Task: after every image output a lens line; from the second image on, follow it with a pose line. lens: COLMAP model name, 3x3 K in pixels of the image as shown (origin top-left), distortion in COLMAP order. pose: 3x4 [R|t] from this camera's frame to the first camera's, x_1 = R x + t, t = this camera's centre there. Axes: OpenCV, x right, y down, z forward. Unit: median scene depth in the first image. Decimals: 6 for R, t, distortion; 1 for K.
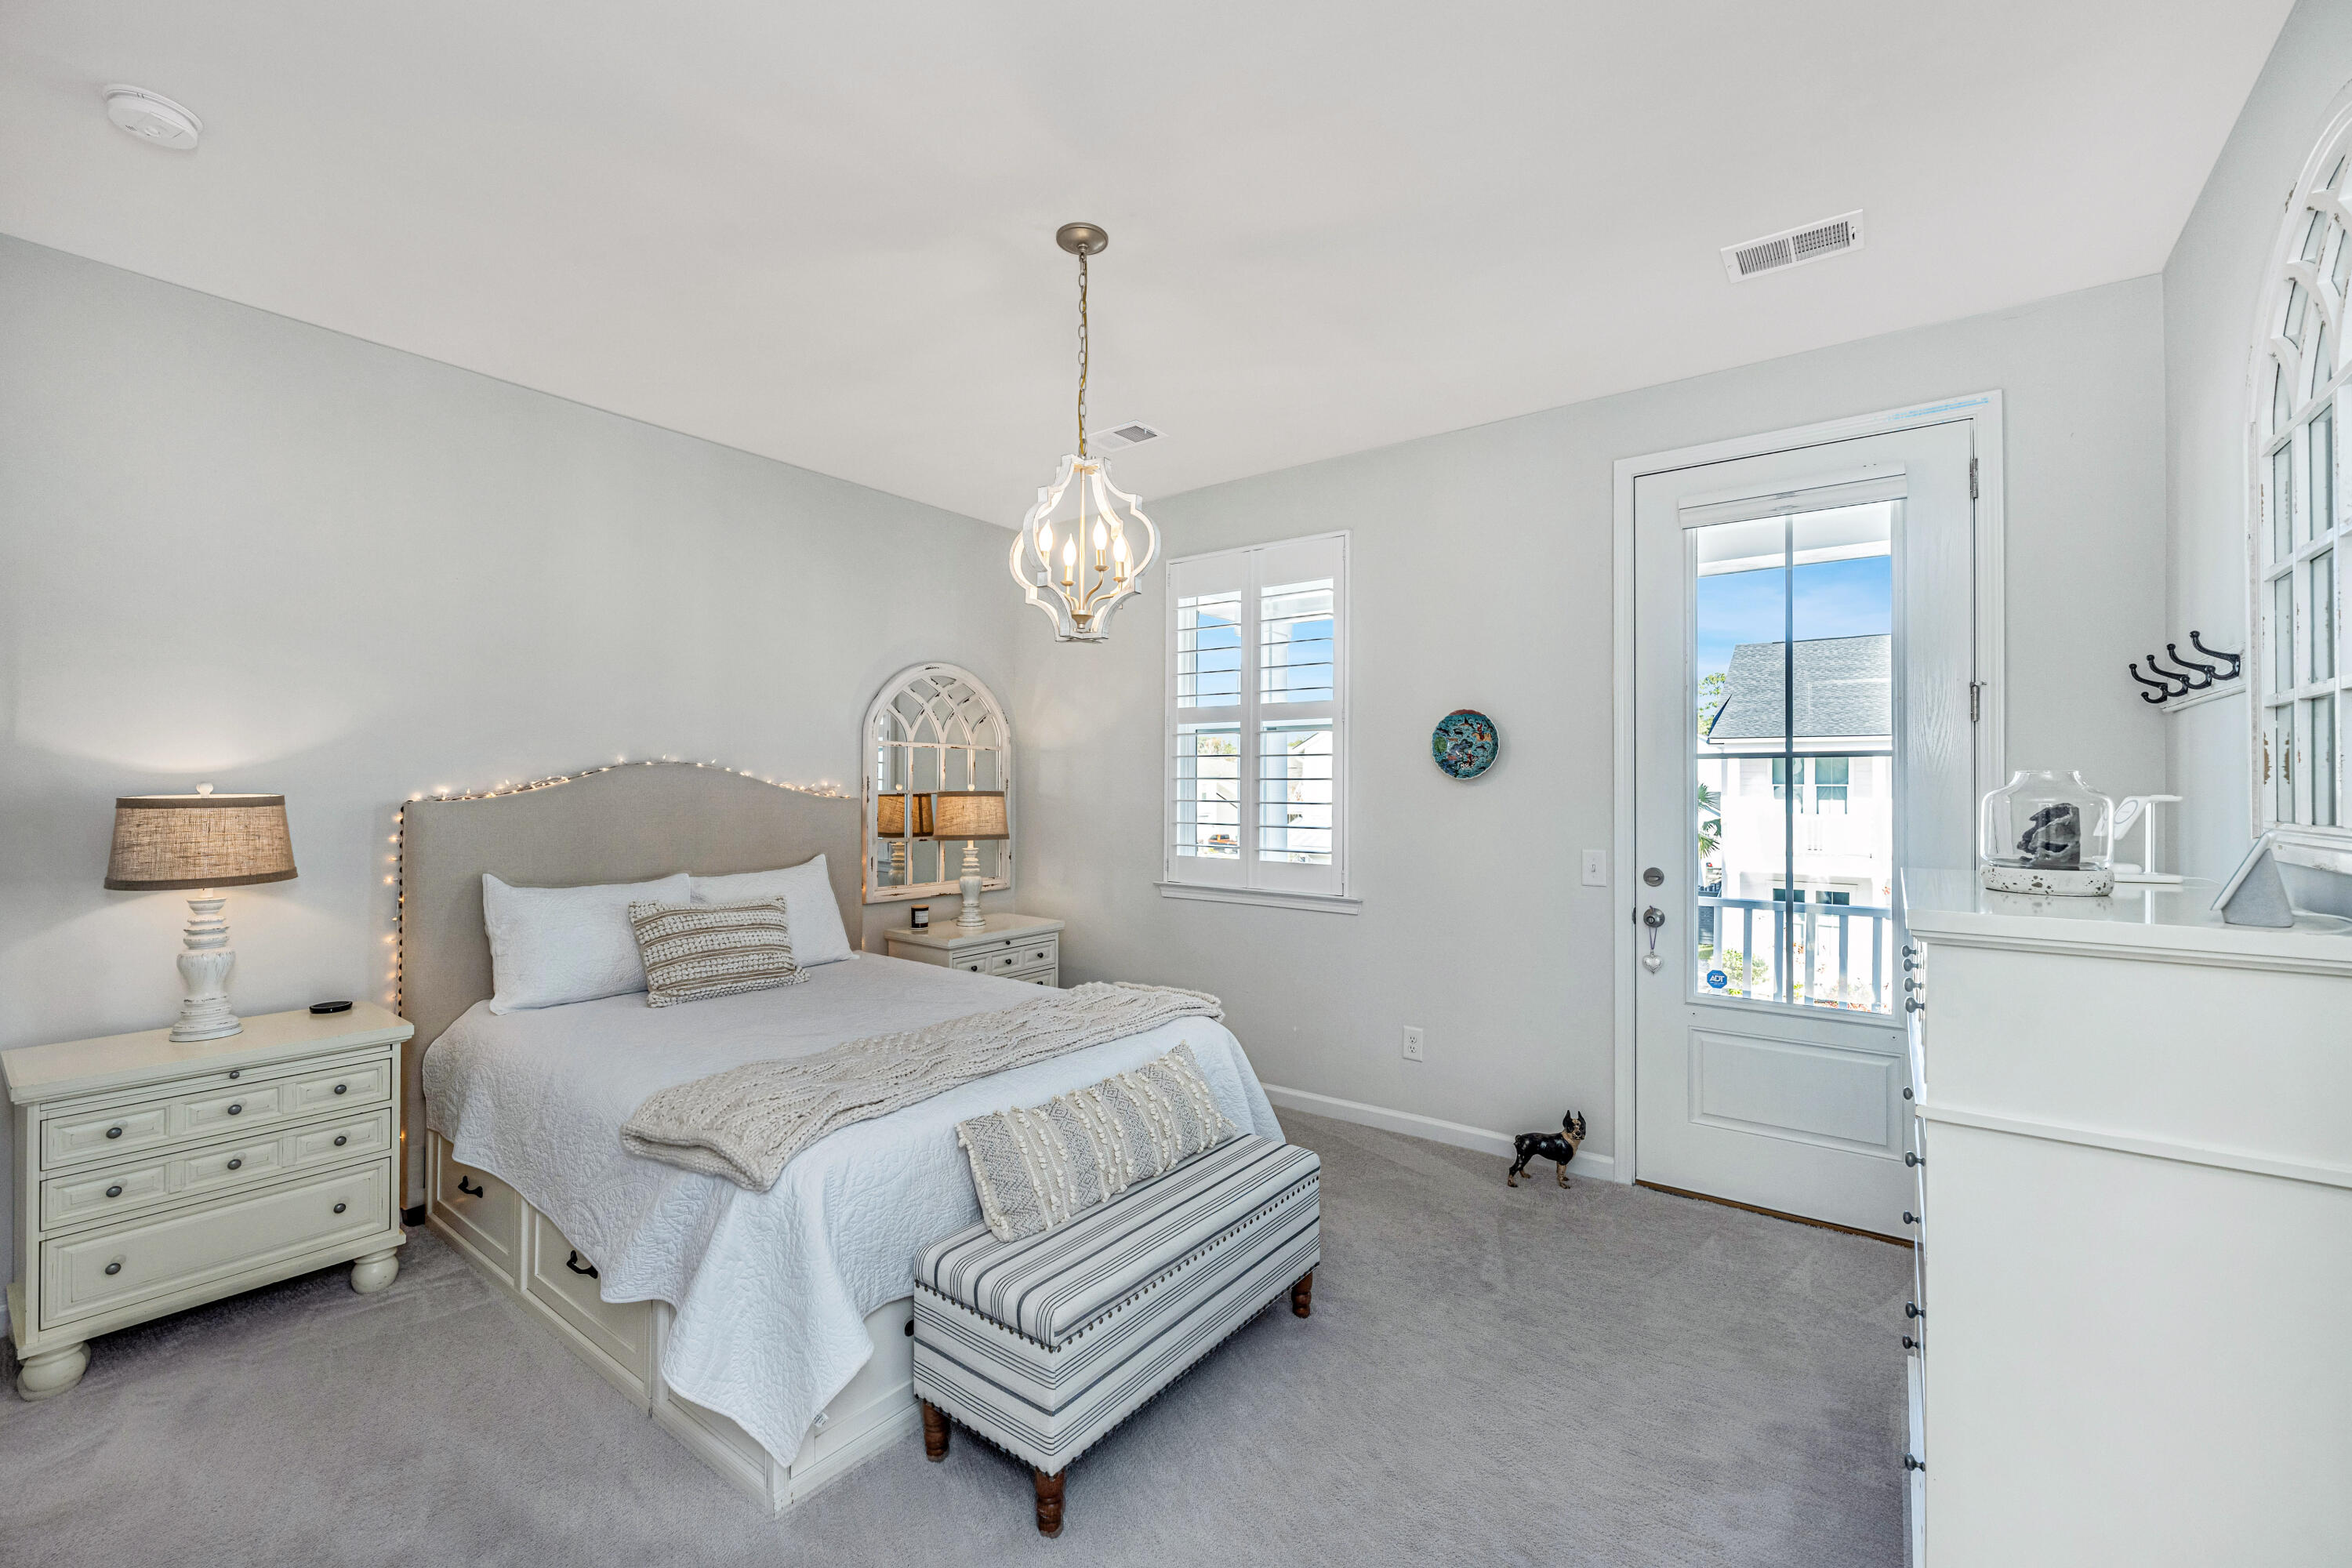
lens RADIAL K [[964.4, 0, 1182.0], [0, 964.4, 790.0], [0, 0, 1]] dist [-0.001880, 0.000628]
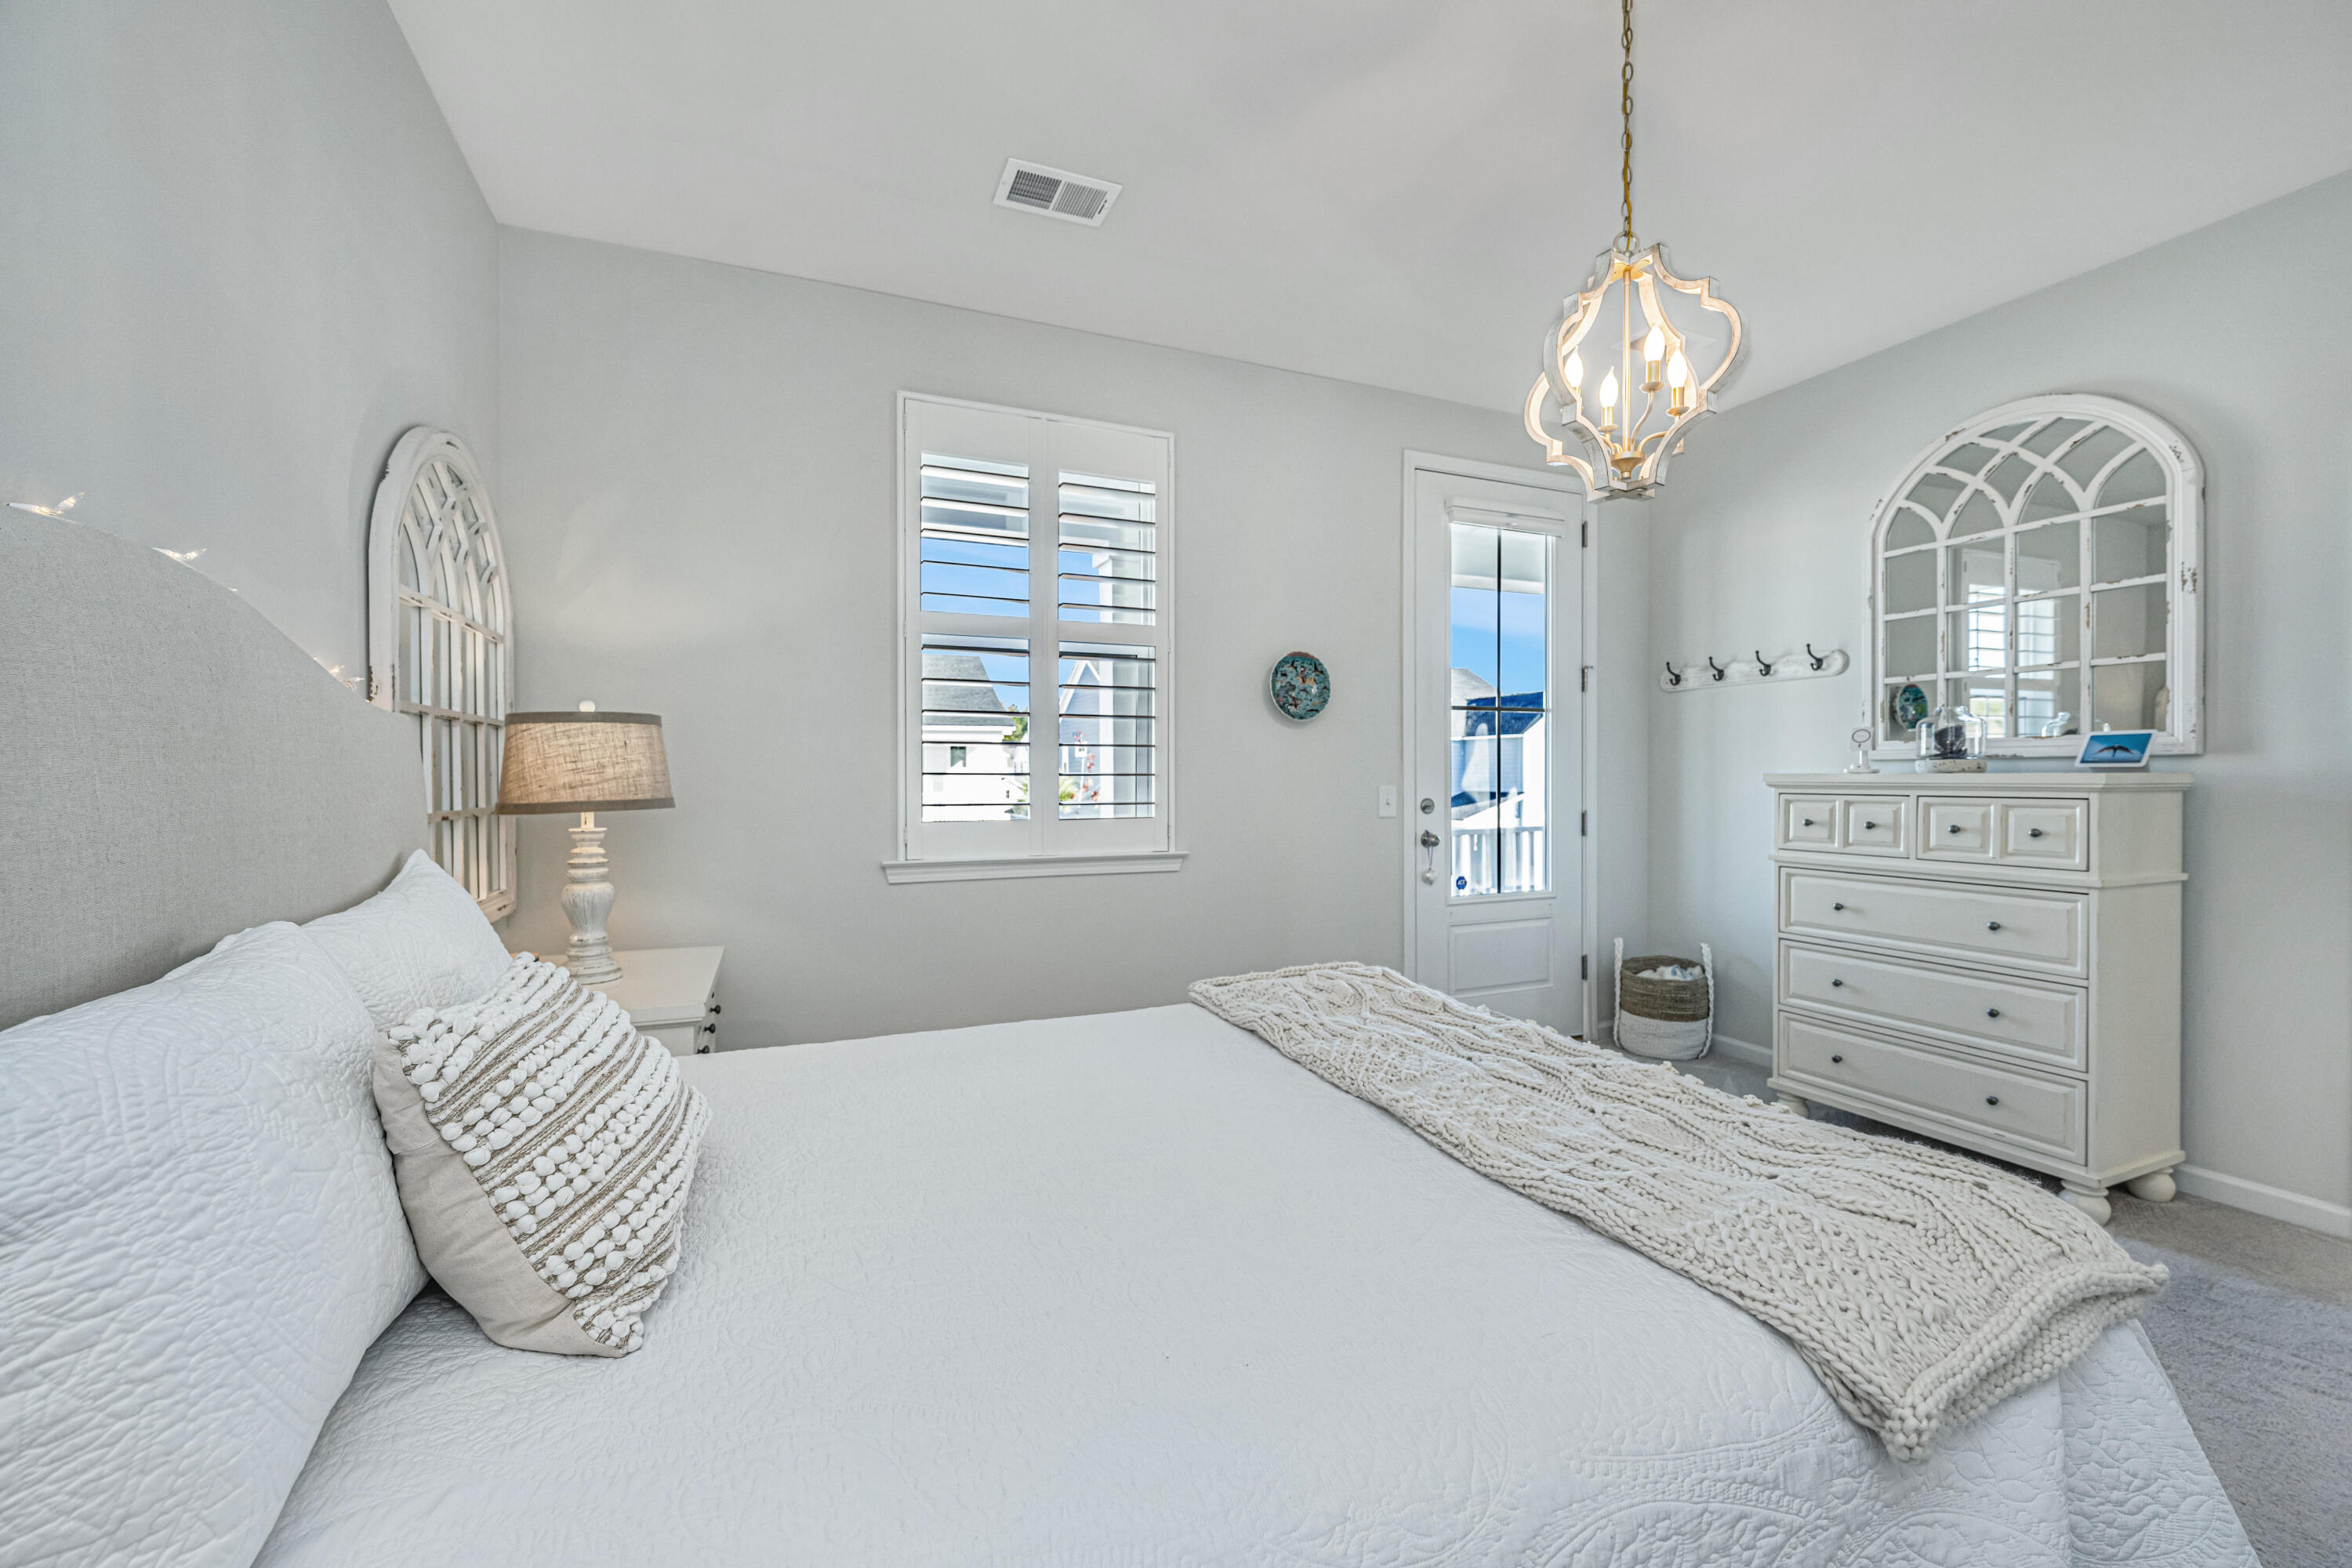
lens RADIAL K [[964.4, 0, 1180.8], [0, 964.4, 775.5], [0, 0, 1]] dist [-0.001880, 0.000628]
pose [[0.464433, -0.005791, 0.885589, -0.648373], [0.001297, 0.999982, 0.005859, 0.038685], [-0.885607, -0.001572, 0.464432, 0.628973]]
